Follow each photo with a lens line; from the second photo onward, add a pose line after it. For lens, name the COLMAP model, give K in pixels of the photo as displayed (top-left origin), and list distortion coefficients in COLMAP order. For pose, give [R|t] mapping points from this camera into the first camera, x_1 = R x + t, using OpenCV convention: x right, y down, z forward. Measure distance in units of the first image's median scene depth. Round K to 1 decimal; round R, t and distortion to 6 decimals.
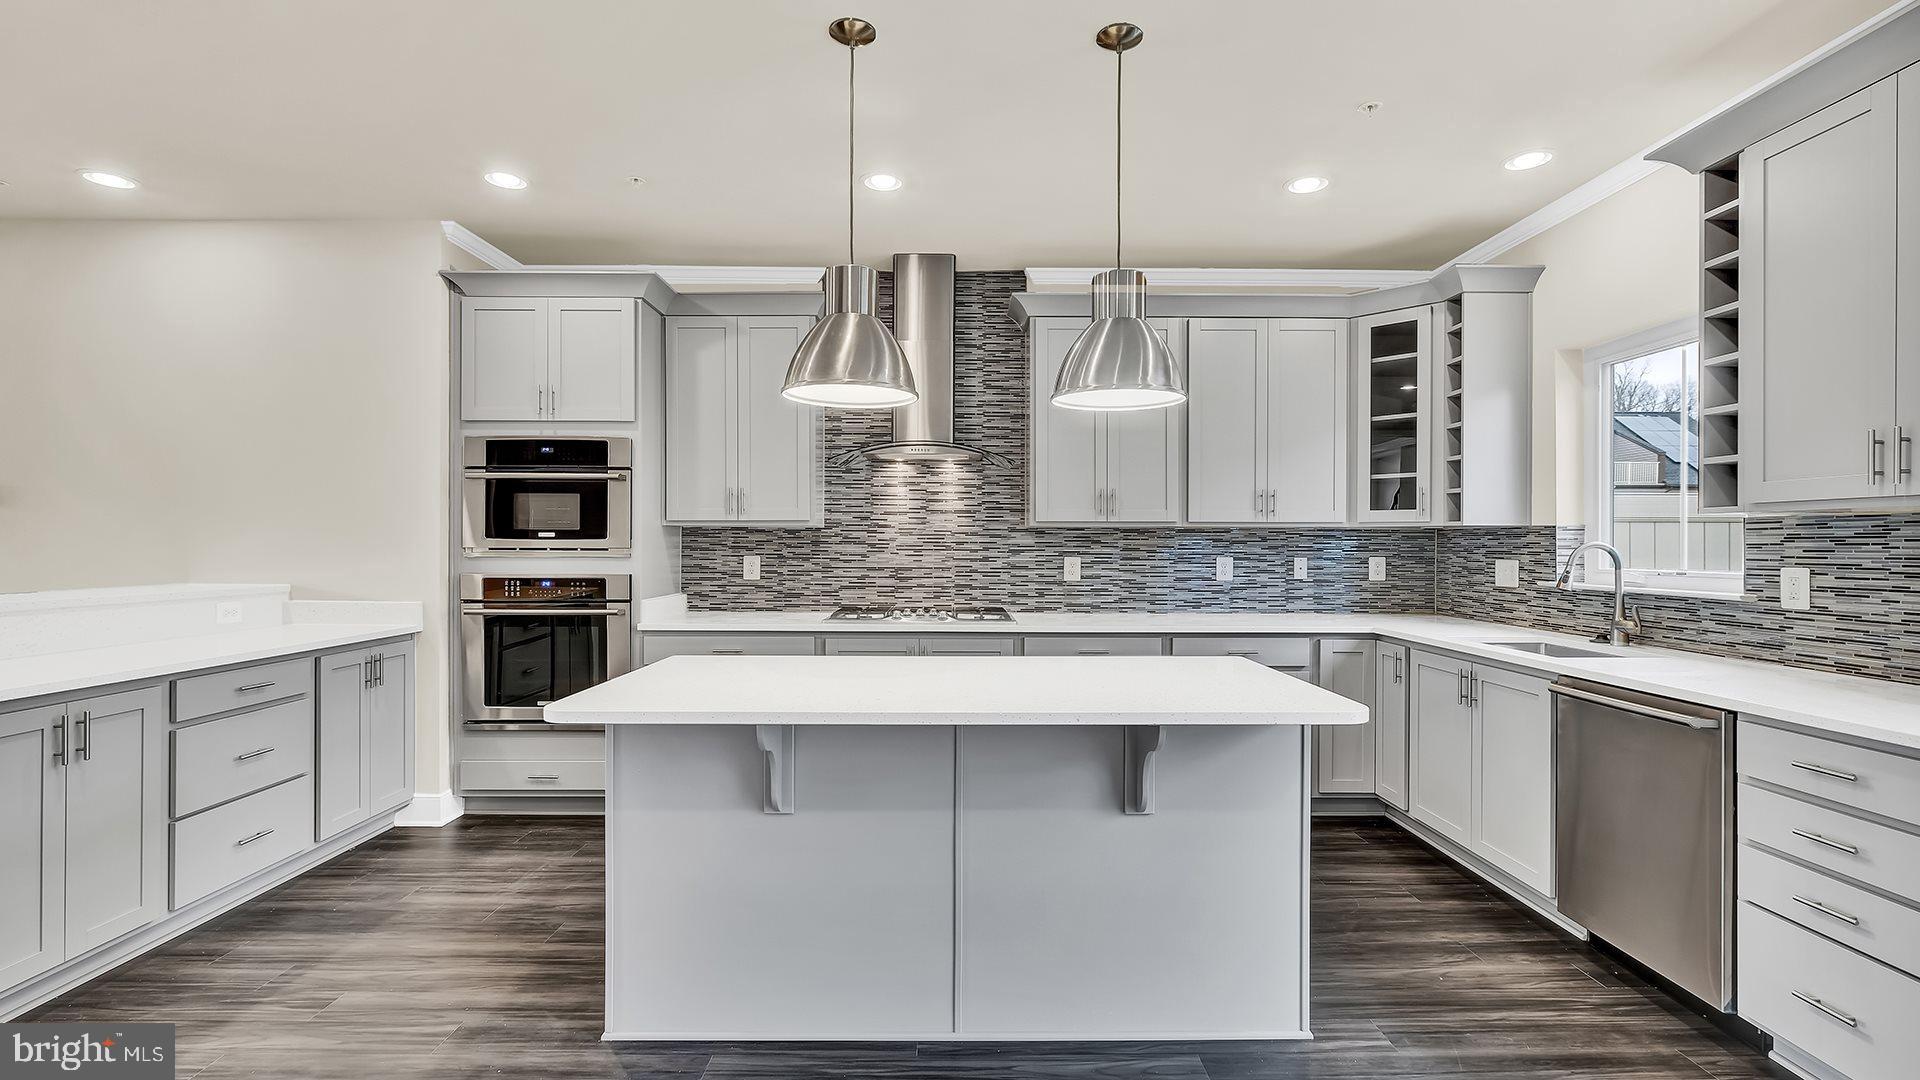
lens RADIAL K [[848.7, 0, 965.0], [0, 848.7, 540.1], [0, 0, 1]] dist [-0.002455, -0.000382]
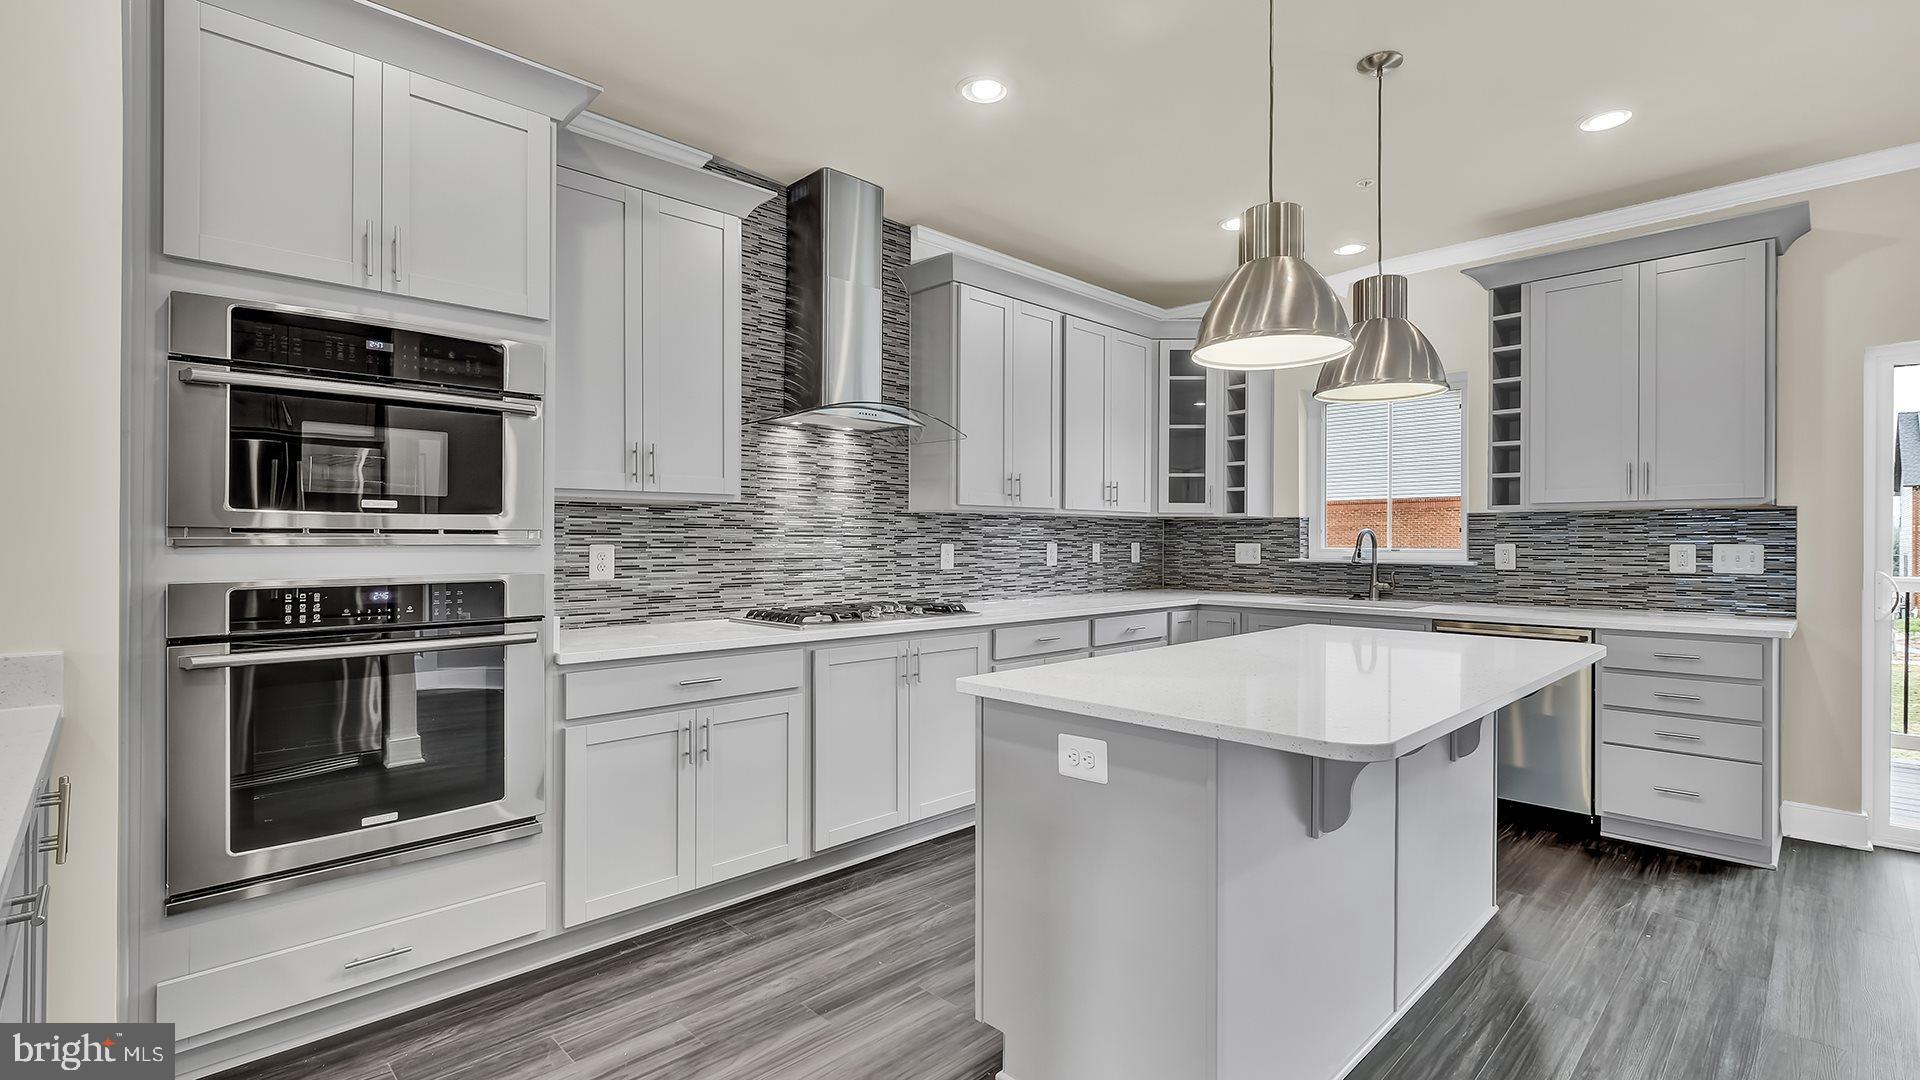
lens RADIAL K [[848.7, 0, 963.5], [0, 848.7, 541.3], [0, 0, 1]] dist [-0.002455, -0.000382]
pose [[0.720581, -0.002796, 0.693365, -0.569658], [-0.002045, 0.999979, 0.006158, 0.012376], [-0.693368, -0.005855, 0.720560, 0.342700]]
